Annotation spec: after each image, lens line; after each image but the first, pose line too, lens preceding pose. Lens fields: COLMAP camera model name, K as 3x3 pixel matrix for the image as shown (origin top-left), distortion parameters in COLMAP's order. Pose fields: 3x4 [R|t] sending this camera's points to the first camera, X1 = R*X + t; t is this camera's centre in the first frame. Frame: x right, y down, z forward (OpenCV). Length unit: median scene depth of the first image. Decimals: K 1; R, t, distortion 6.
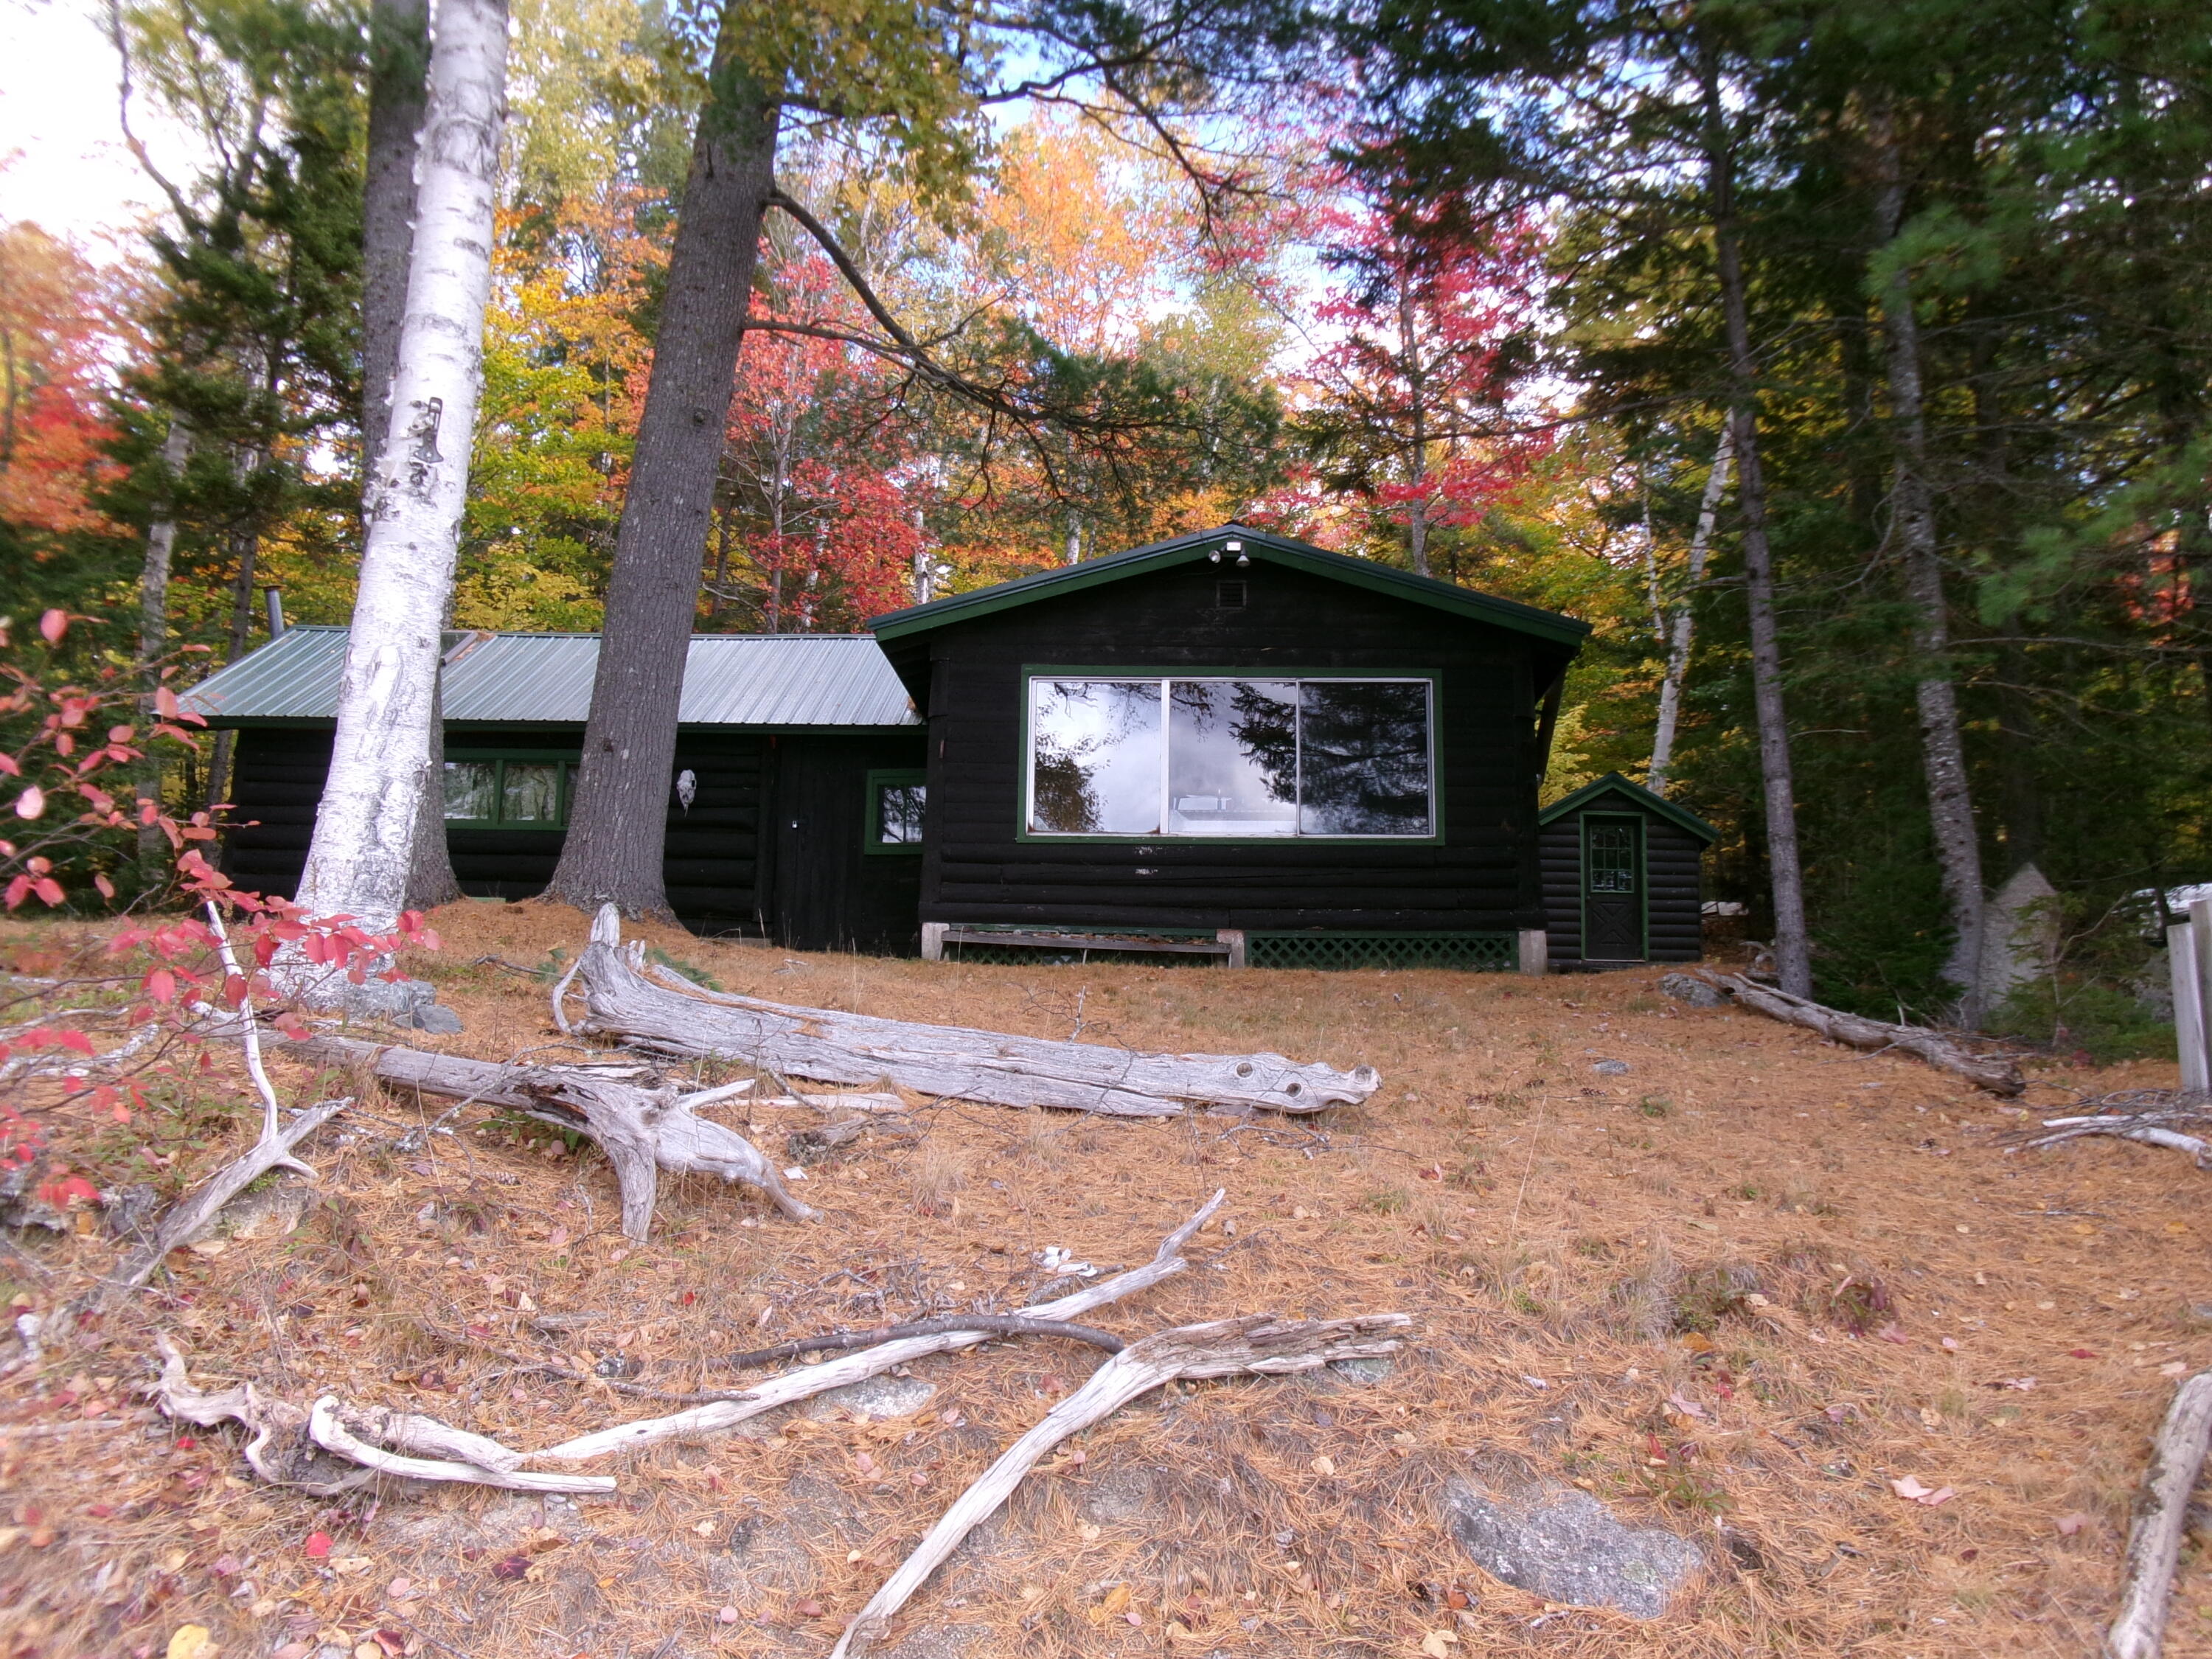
lens RADIAL K [[1850.9, 0, 1106.0], [0, 1850.9, 829.5], [0, 0, 1]] dist [0.001971, 0.003722]
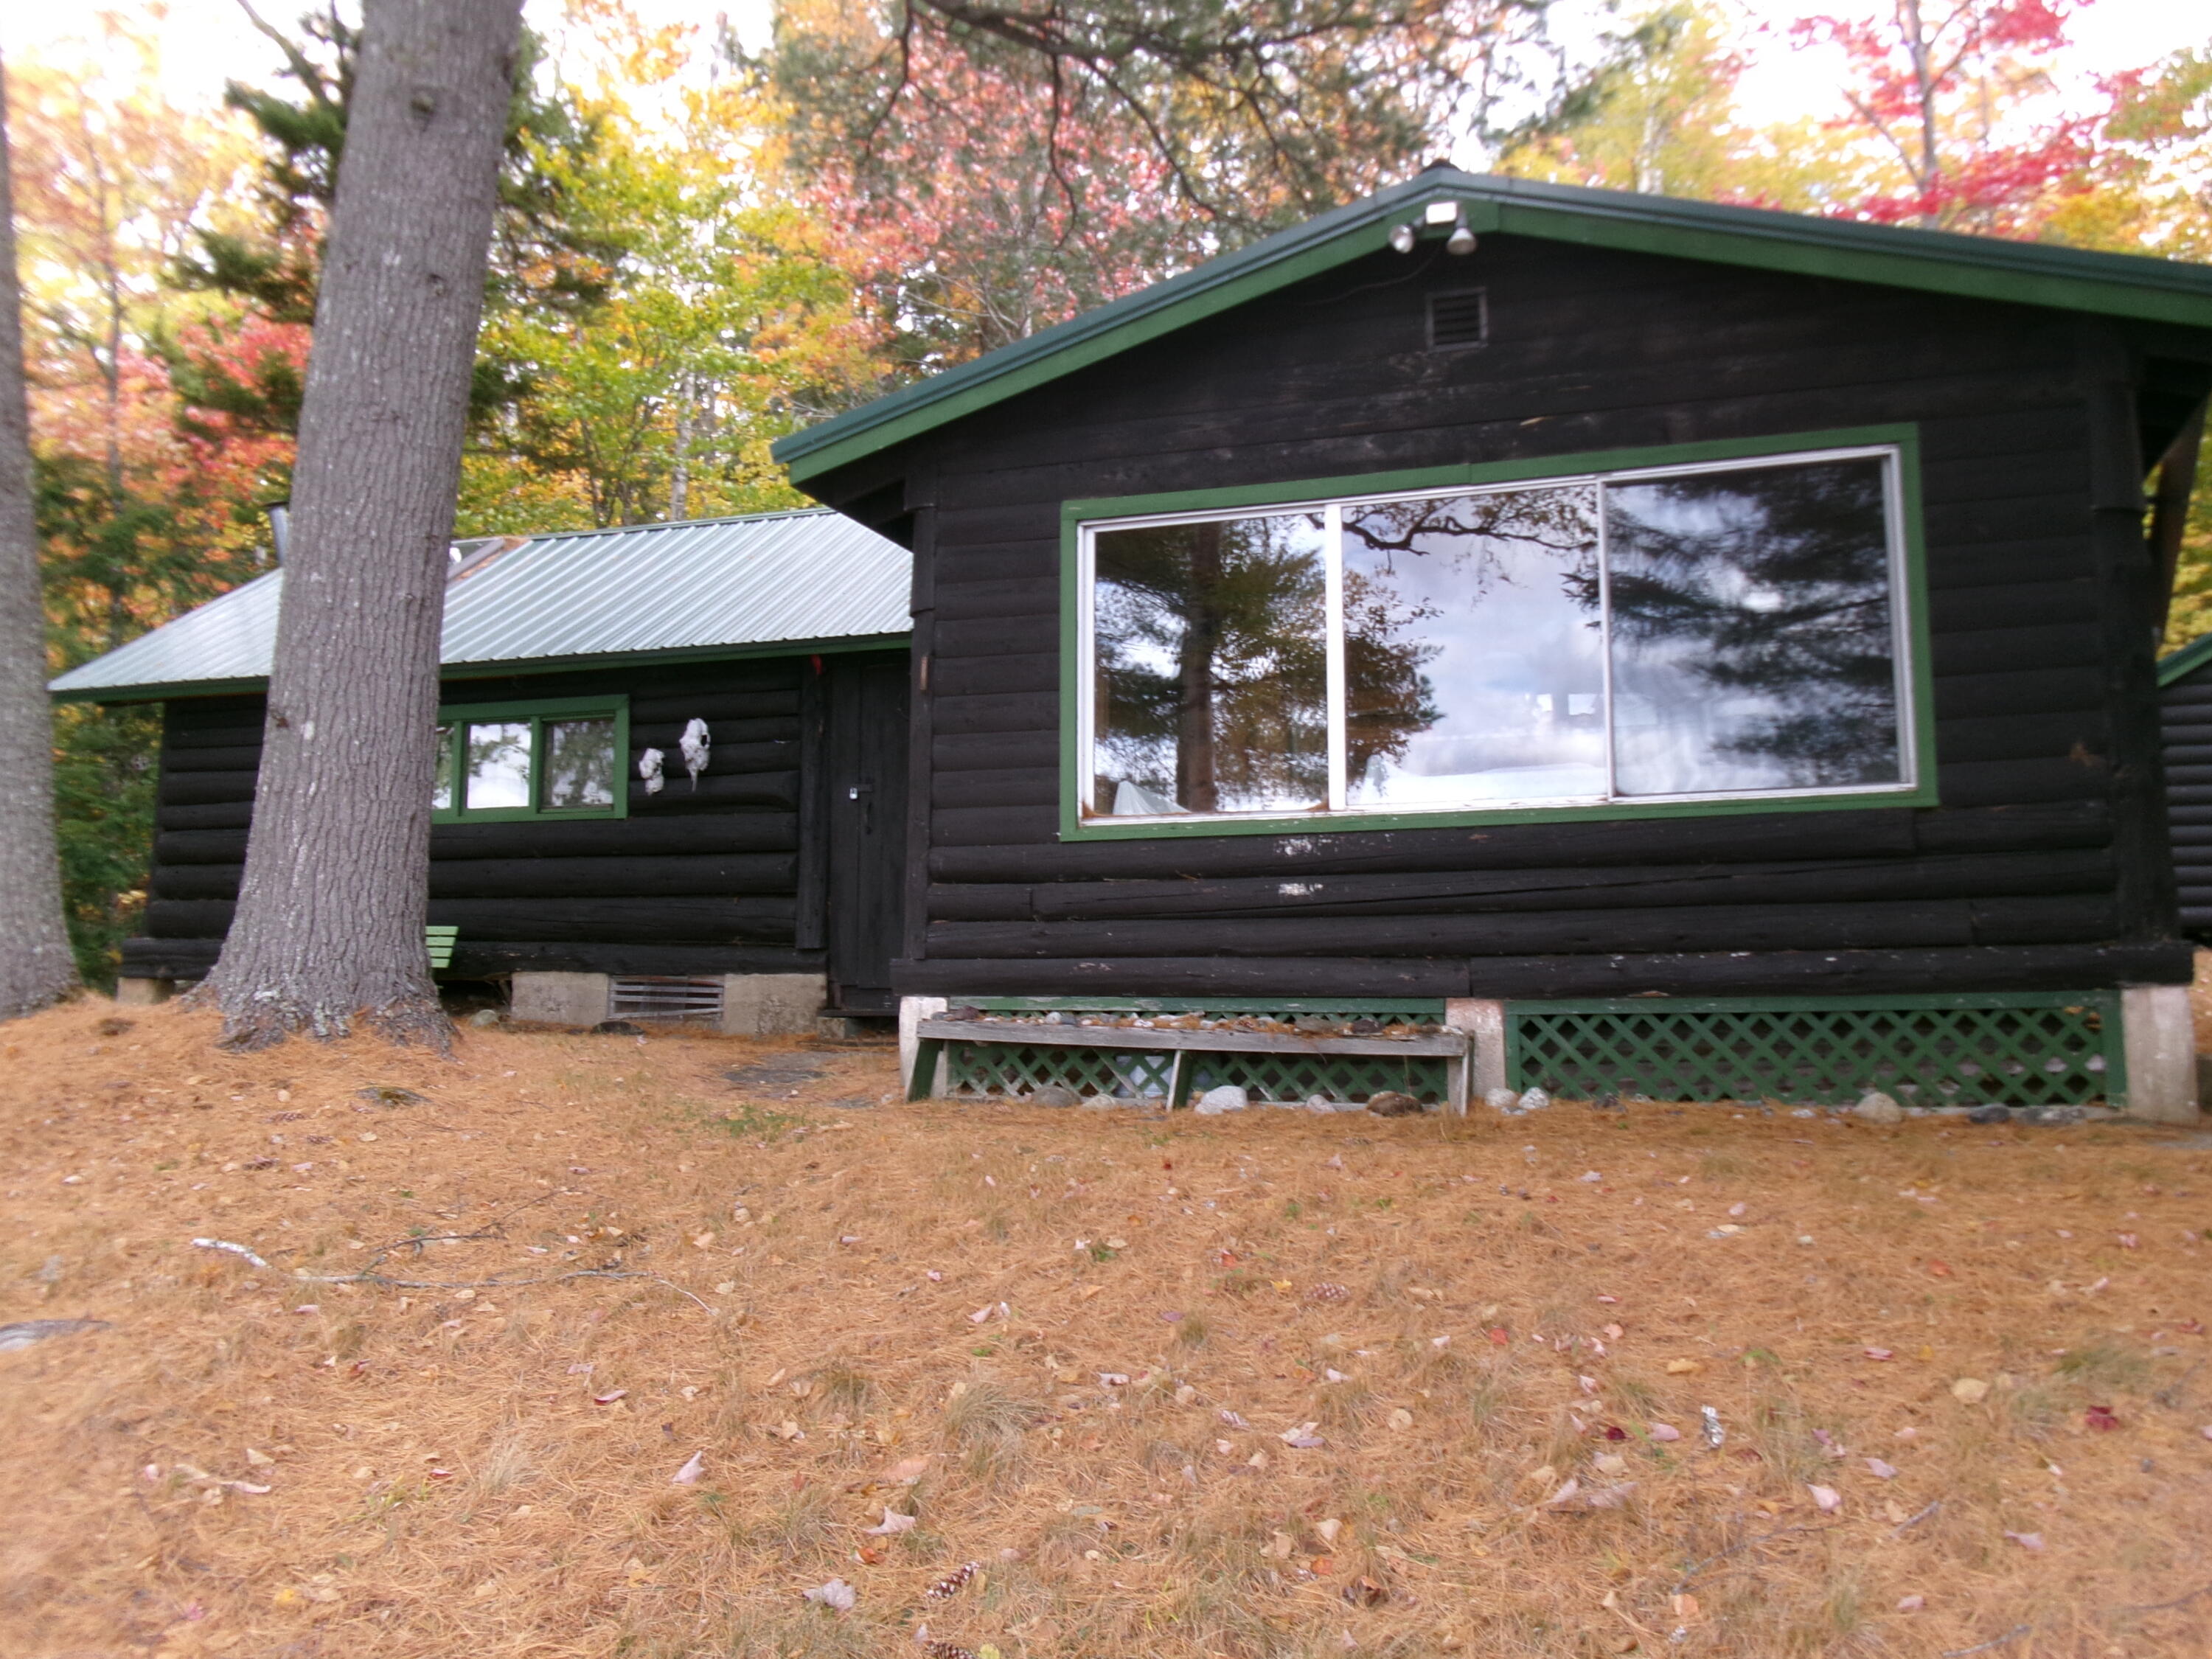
lens RADIAL K [[1850.9, 0, 1106.0], [0, 1850.9, 829.5], [0, 0, 1]] dist [0.001971, 0.003722]
pose [[0.961495, -0.048144, -0.270574, 0.108070], [0.066172, 0.996127, 0.057903, -0.026056], [0.266738, -0.073578, 0.960956, 0.499255]]
